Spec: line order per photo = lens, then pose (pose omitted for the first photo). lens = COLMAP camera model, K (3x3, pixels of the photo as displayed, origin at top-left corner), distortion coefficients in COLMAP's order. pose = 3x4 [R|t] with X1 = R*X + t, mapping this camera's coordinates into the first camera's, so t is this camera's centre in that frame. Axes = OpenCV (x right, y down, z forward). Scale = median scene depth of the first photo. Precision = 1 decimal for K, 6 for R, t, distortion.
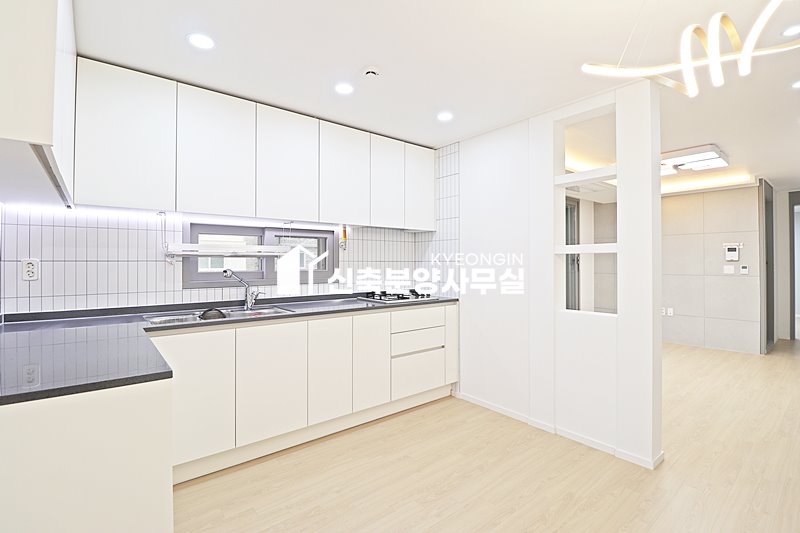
lens RADIAL K [[372.5, 0, 405.9], [0, 372.5, 260.5], [0, 0, 1]] dist [0.000030, -0.009670]
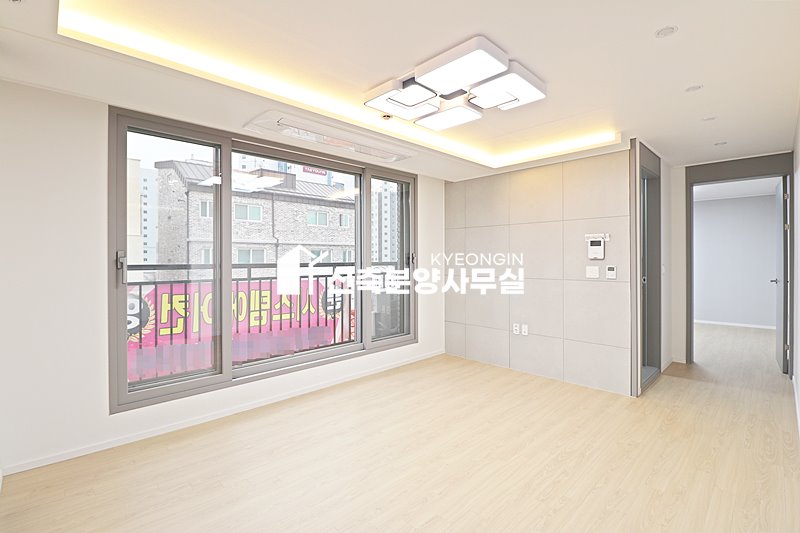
lens RADIAL K [[372.5, 0, 399.5], [0, 372.5, 260.7], [0, 0, 1]] dist [0.000030, -0.009670]
pose [[0.996940, -0.002579, 0.078134, 0.458162], [0.001749, 0.999941, 0.010690, -0.004760], [-0.078157, -0.010520, 0.996886, 0.332949]]
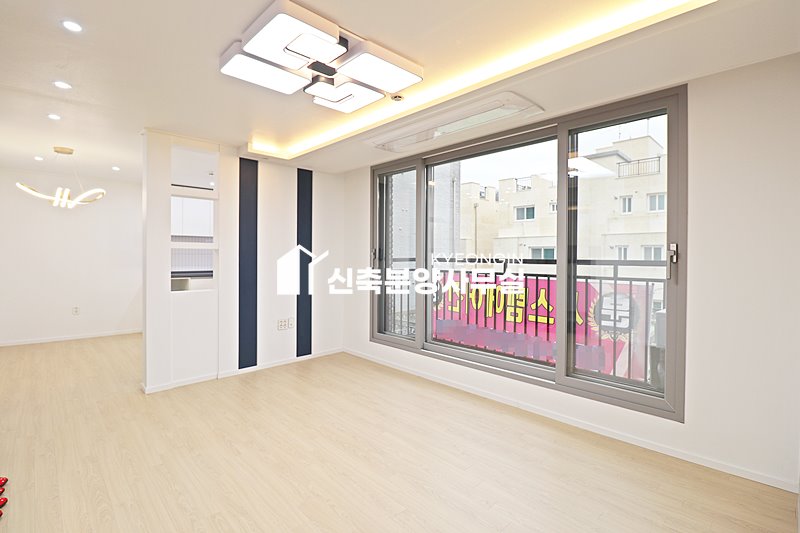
lens RADIAL K [[372.5, 0, 392.1], [0, 372.5, 261.8], [0, 0, 1]] dist [0.000030, -0.009670]
pose [[0.057032, 0.016040, -0.998243, 0.986073], [0.002542, 0.999865, 0.016211, 0.001706], [0.998369, -0.003462, 0.056984, 0.846842]]
